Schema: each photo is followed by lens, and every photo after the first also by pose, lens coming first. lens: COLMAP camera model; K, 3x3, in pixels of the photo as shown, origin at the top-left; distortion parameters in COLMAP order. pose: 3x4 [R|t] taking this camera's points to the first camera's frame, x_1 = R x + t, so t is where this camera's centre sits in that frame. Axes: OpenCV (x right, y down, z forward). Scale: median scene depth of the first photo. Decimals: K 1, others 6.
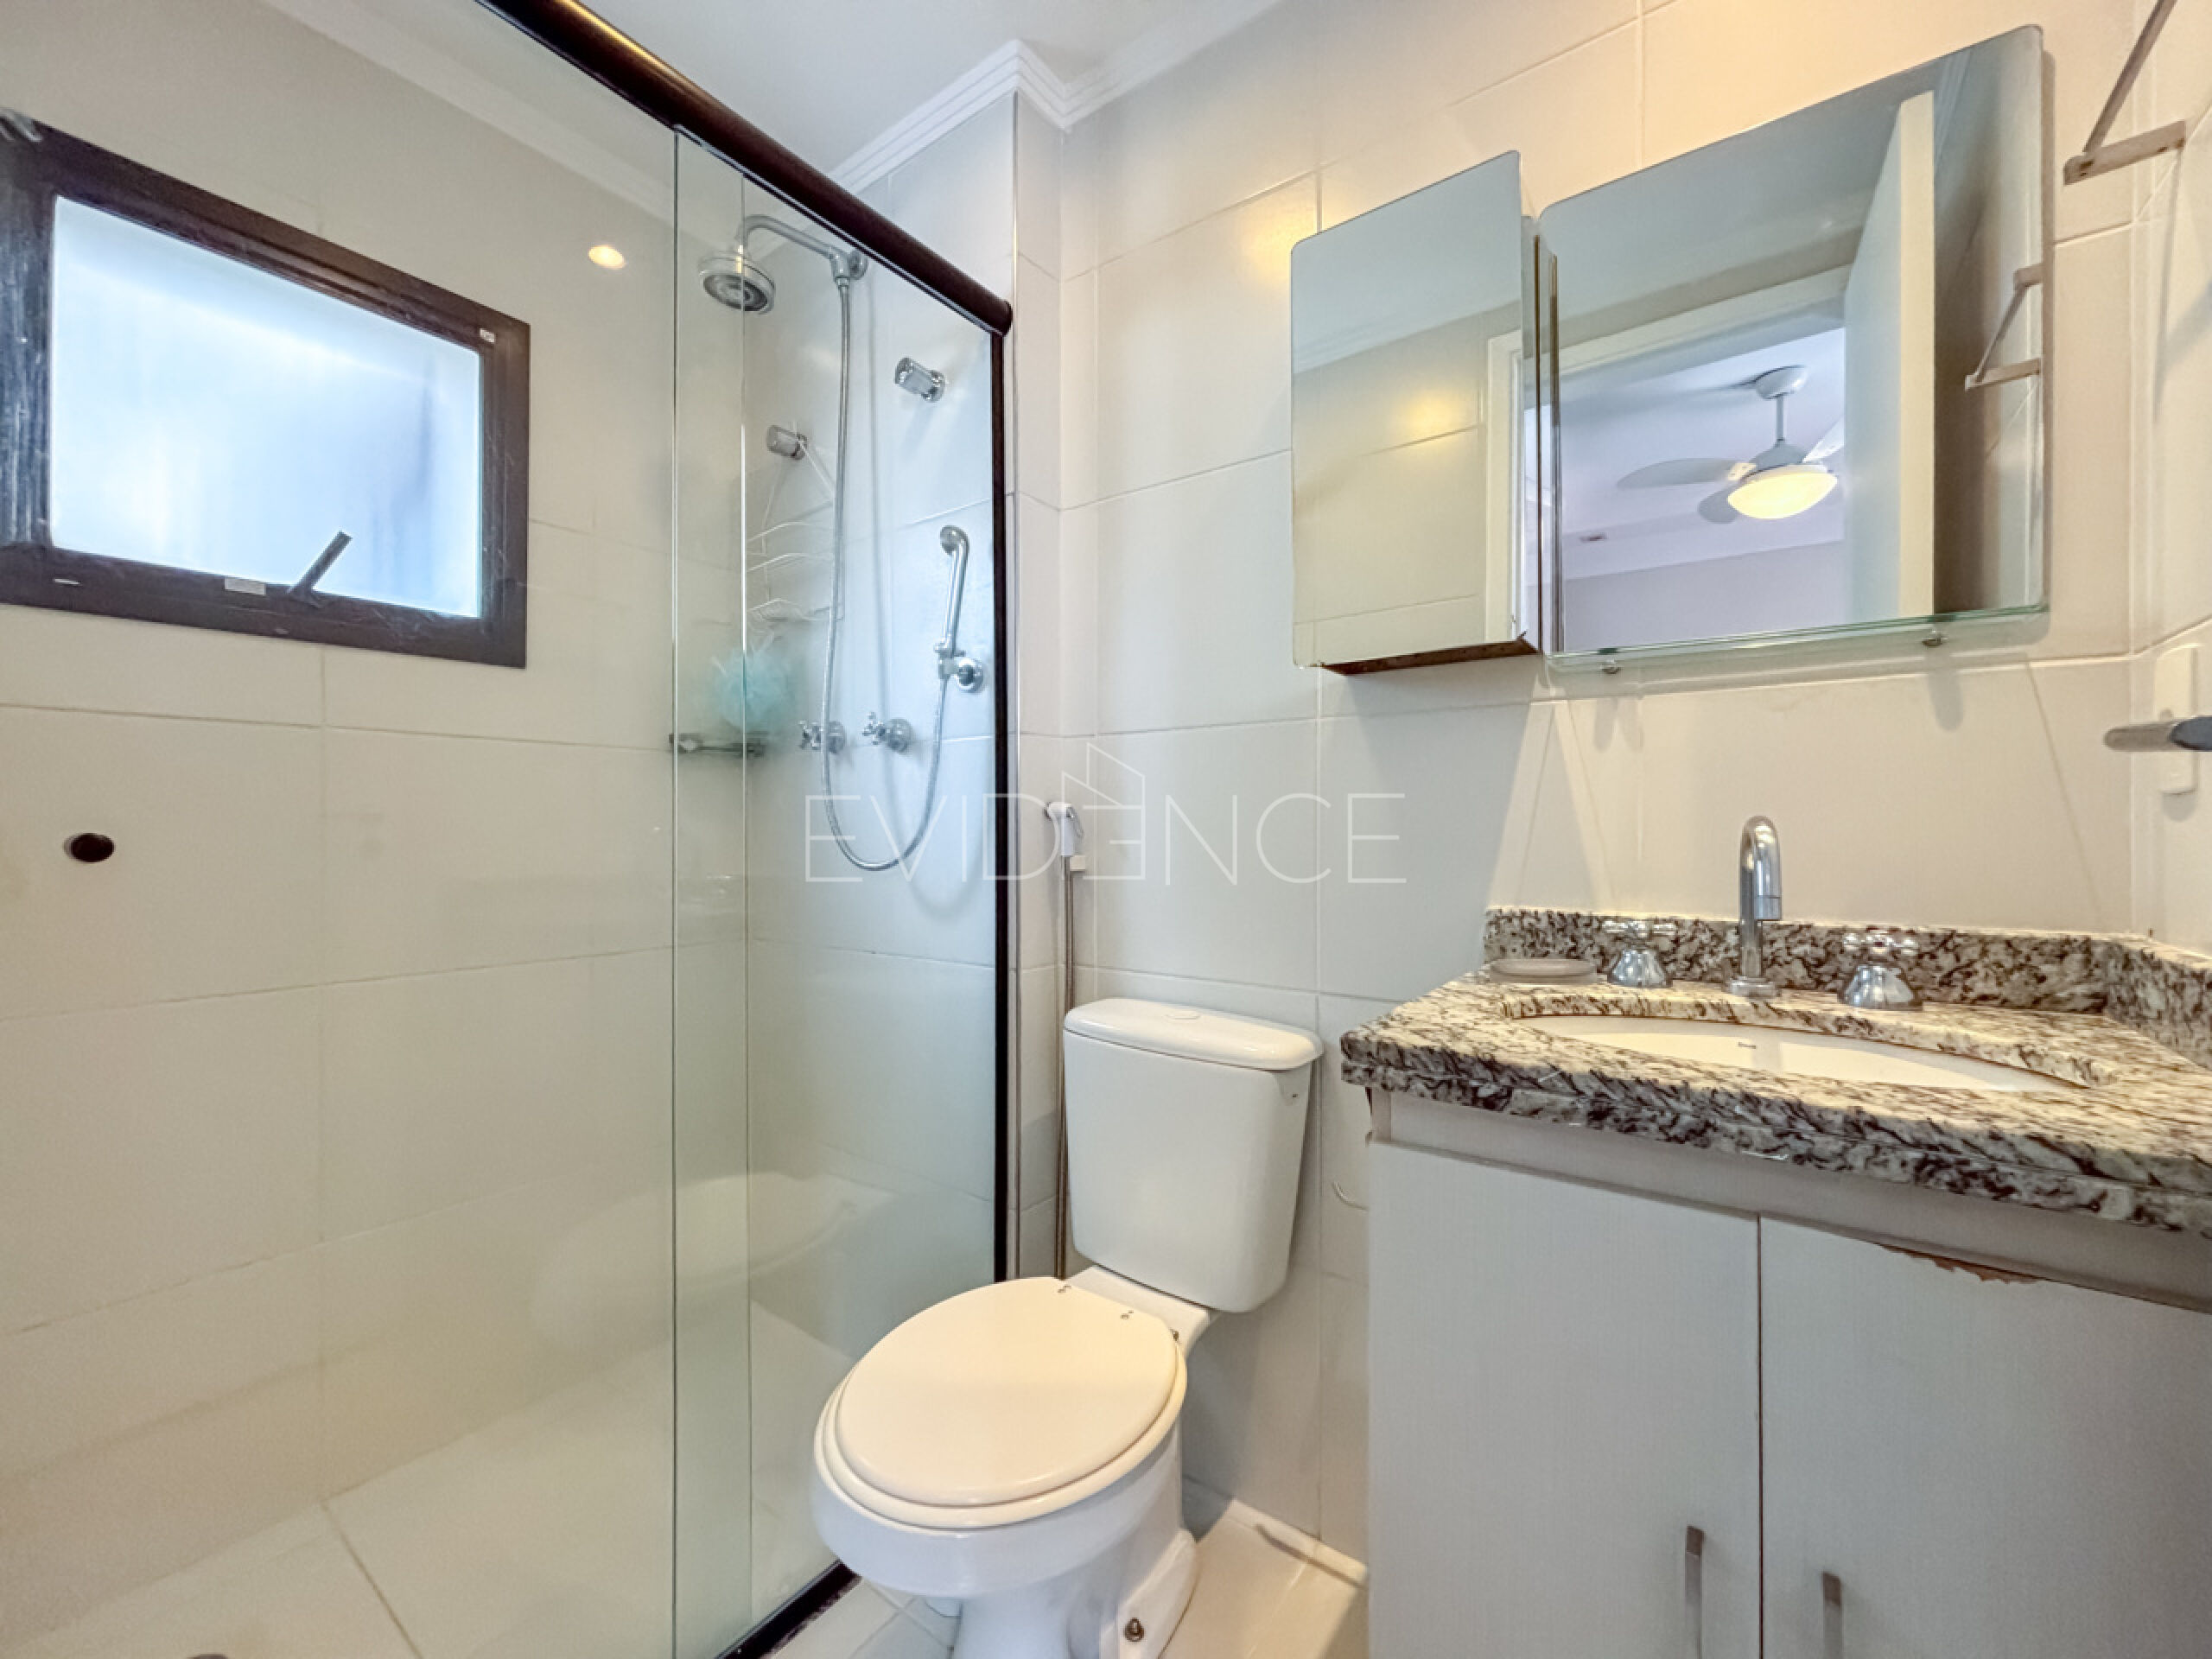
lens RADIAL K [[895.3, 0, 1103.2], [0, 895.3, 831.7], [0, 0, 1]] dist [0.001927, 0.000133]
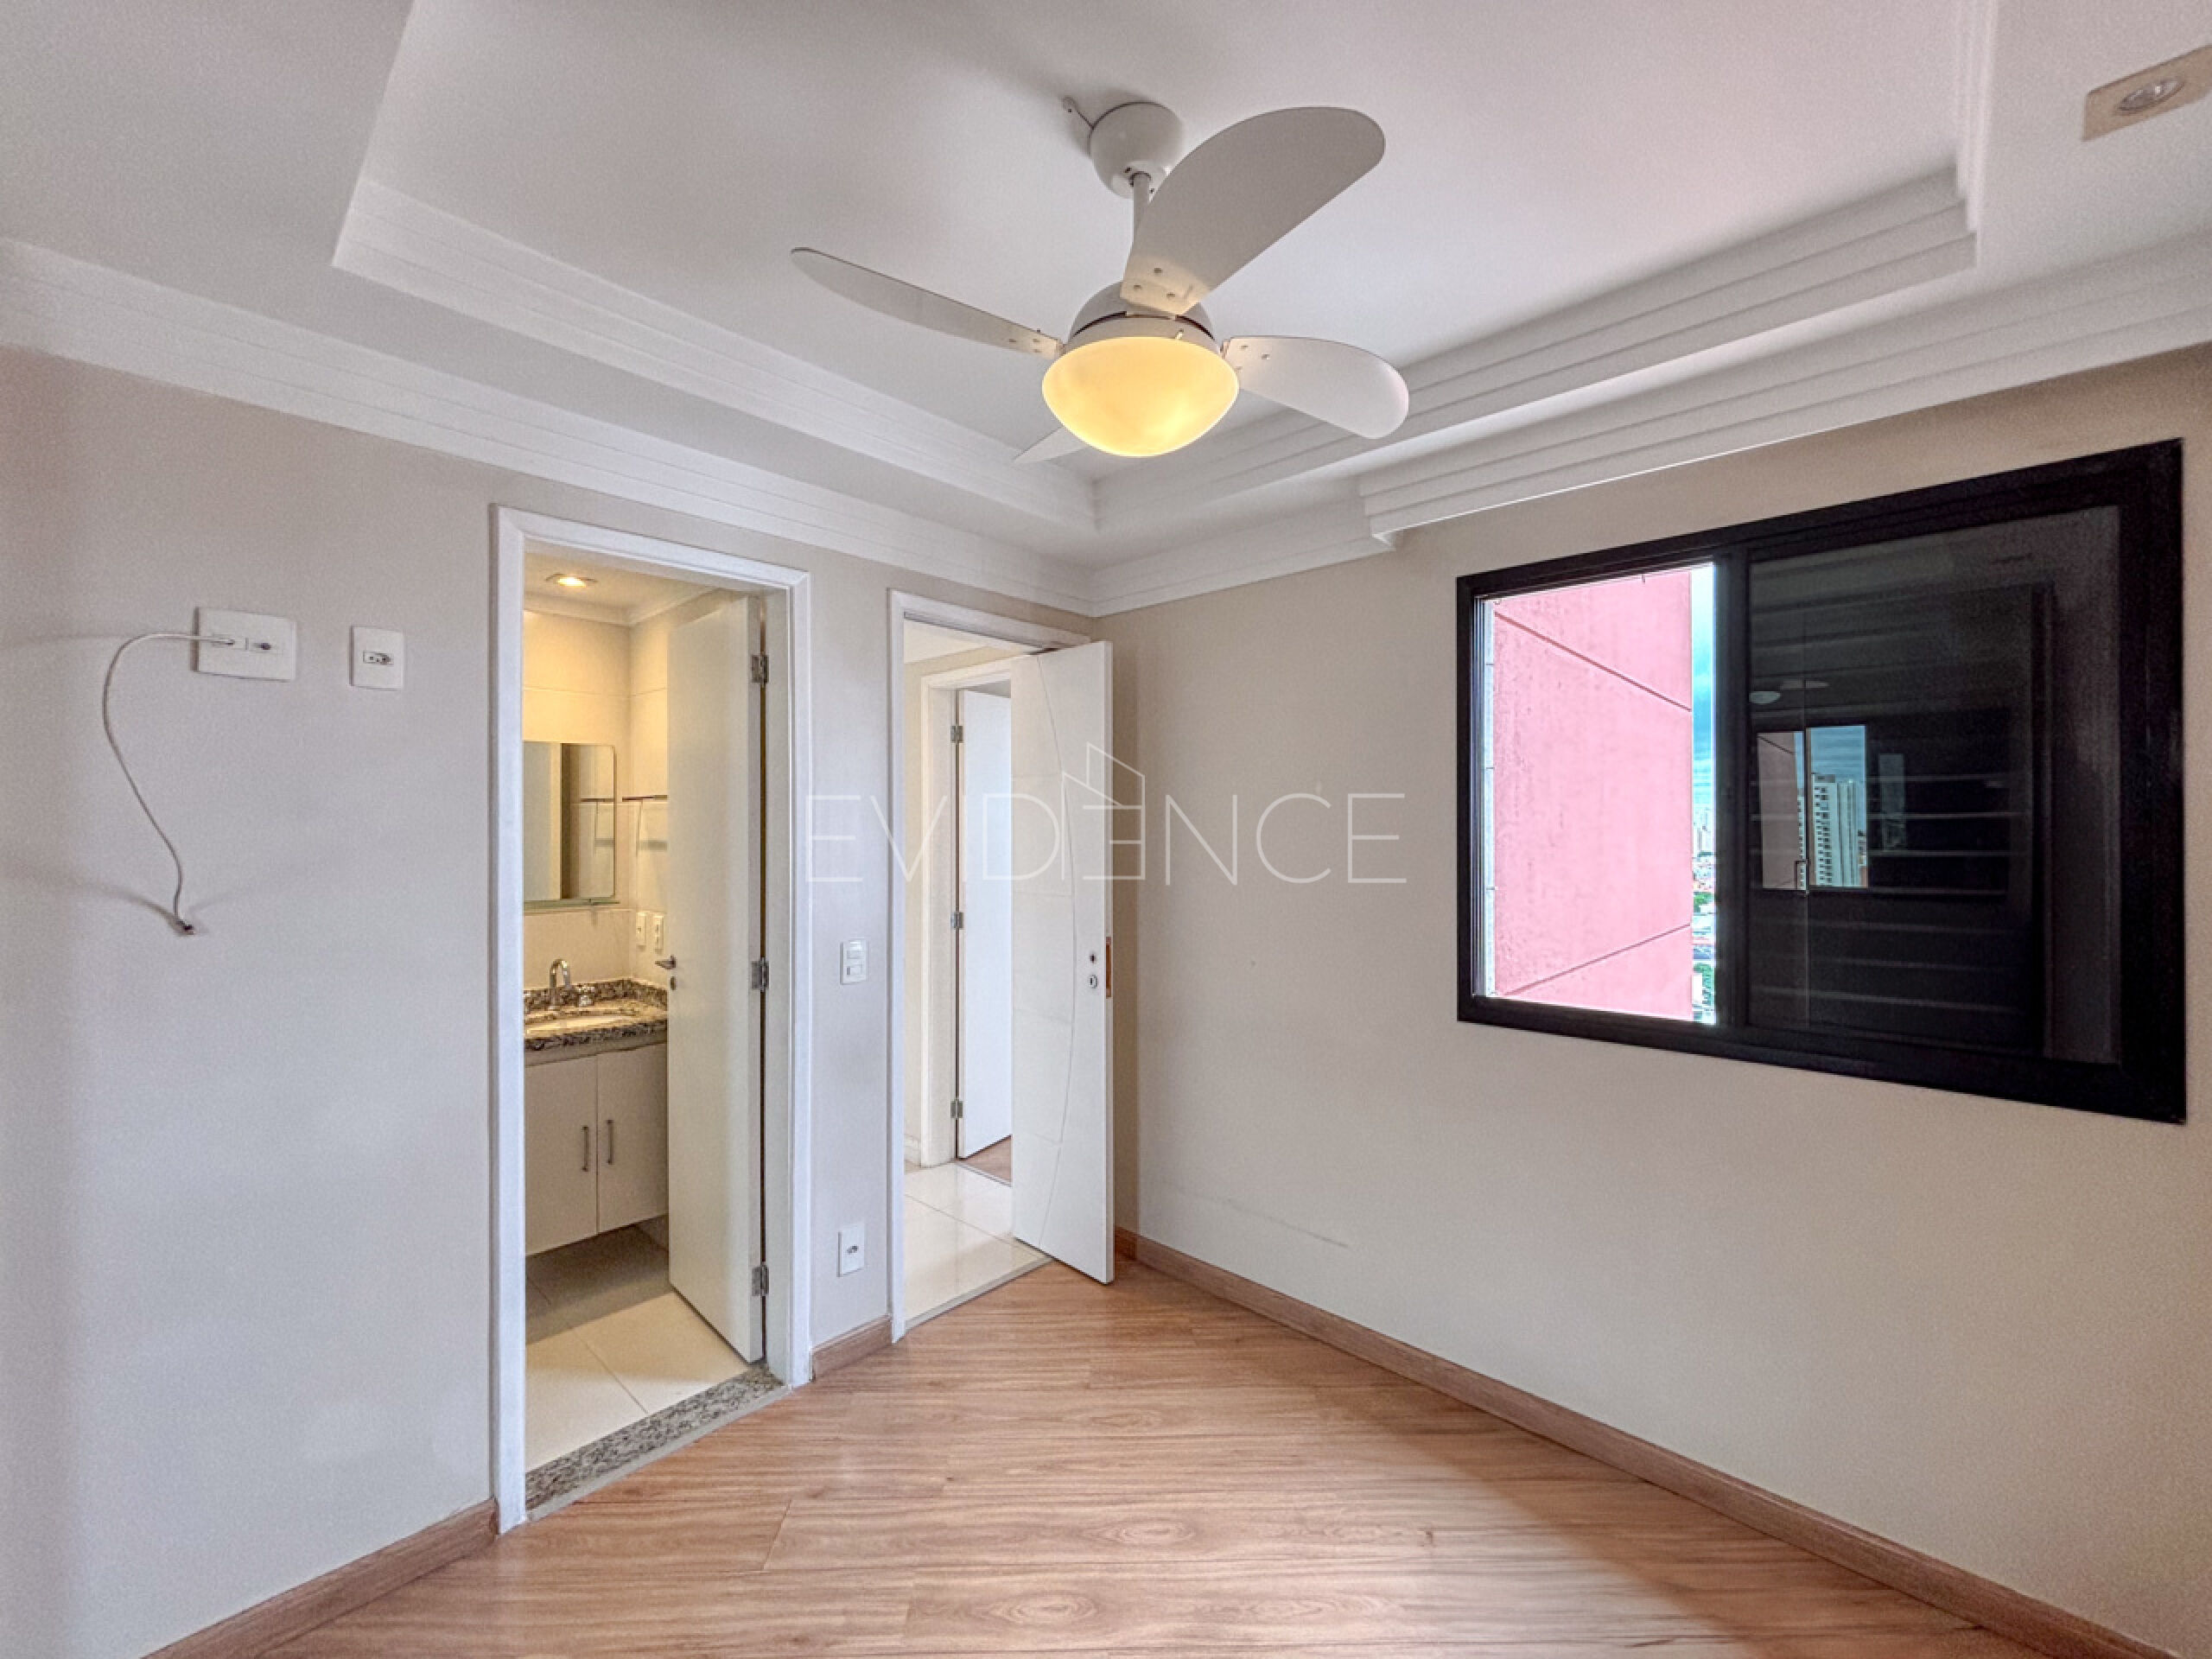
lens RADIAL K [[895.3, 0, 1099.3], [0, 895.3, 821.3], [0, 0, 1]] dist [0.001927, 0.000133]
pose [[0.107218, 0.011176, 0.994173, -2.715887], [-0.002699, 0.999936, -0.010950, -0.558716], [-0.994232, -0.001509, 0.107241, -1.581045]]
